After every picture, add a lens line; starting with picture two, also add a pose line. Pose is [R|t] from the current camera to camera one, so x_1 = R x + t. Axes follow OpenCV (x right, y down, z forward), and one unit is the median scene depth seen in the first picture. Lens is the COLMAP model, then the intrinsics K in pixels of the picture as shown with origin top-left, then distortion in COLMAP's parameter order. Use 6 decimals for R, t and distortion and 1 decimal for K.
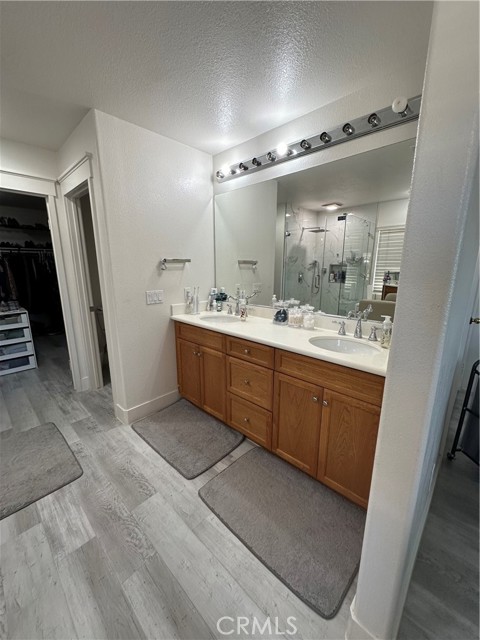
lens RADIAL K [[254.1, 0, 240.0], [0, 254.1, 320.0], [0, 0, 1]] dist [-0.002646, -0.000028]
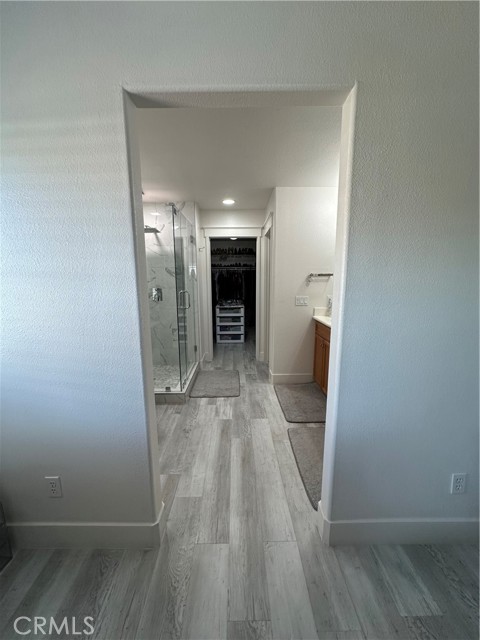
lens RADIAL K [[254.1, 0, 240.0], [0, 254.1, 320.0], [0, 0, 1]] dist [-0.002646, -0.000028]
pose [[0.697113, 0.112878, -0.708020, 0.418972], [-0.146118, 0.989170, 0.013834, 0.043913], [0.701914, 0.093811, 0.706057, -0.212403]]
